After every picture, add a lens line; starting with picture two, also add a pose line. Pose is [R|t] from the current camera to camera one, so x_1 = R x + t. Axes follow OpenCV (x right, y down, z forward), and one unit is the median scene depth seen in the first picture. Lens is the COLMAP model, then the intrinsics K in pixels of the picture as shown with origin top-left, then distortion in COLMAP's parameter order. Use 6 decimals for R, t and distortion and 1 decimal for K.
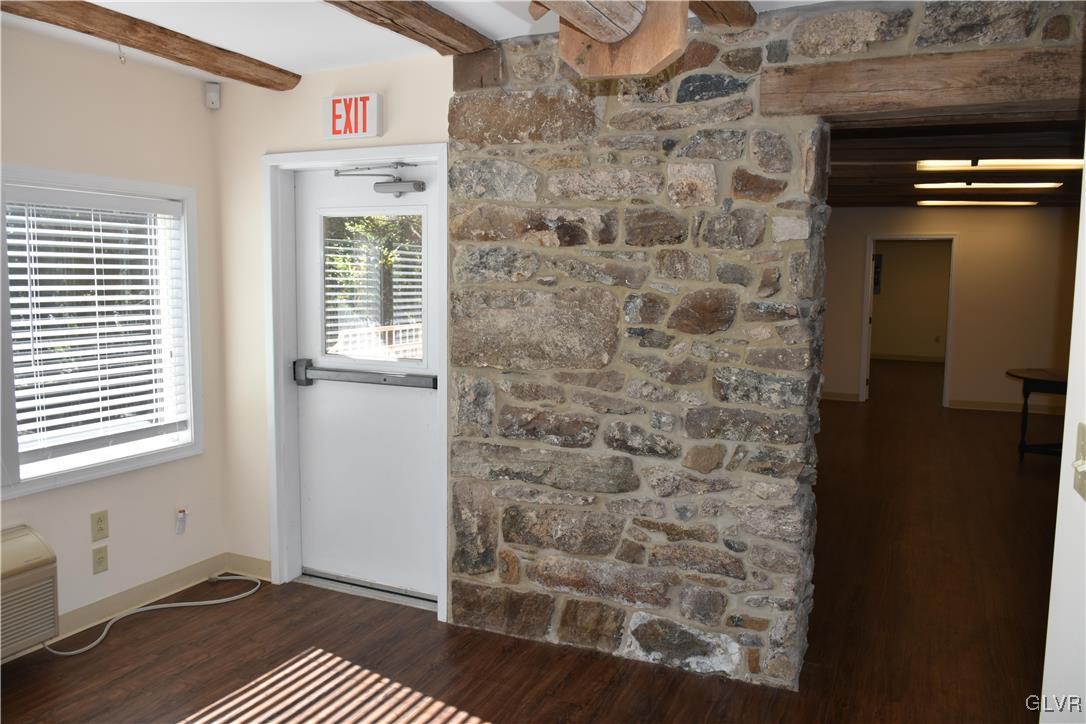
lens RADIAL K [[868.9, 0, 543.0], [0, 868.9, 362.0], [0, 0, 1]] dist [-0.027514, 0.003929]
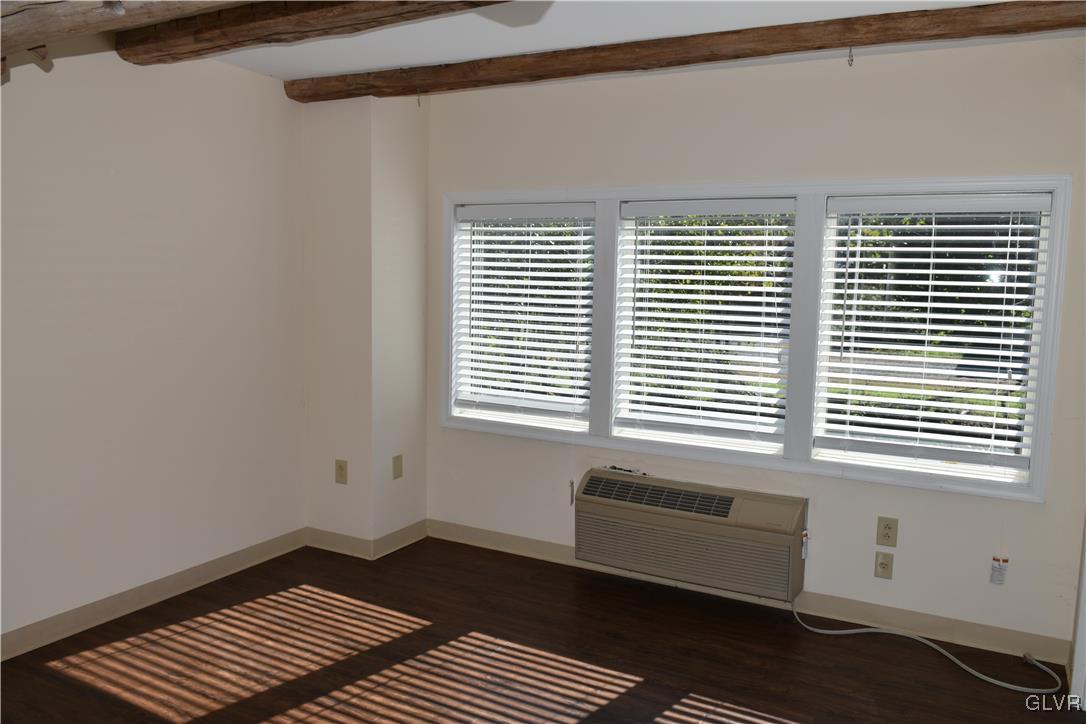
lens RADIAL K [[842.8, 0, 543.0], [0, 842.8, 362.0], [0, 0, 1]] dist [-0.027205, -0.001379]
pose [[-0.092051, 0.097841, -0.990936, 0.461804], [-0.116818, 0.987228, 0.108327, -0.061881], [0.988878, 0.125731, -0.079446, 0.658313]]
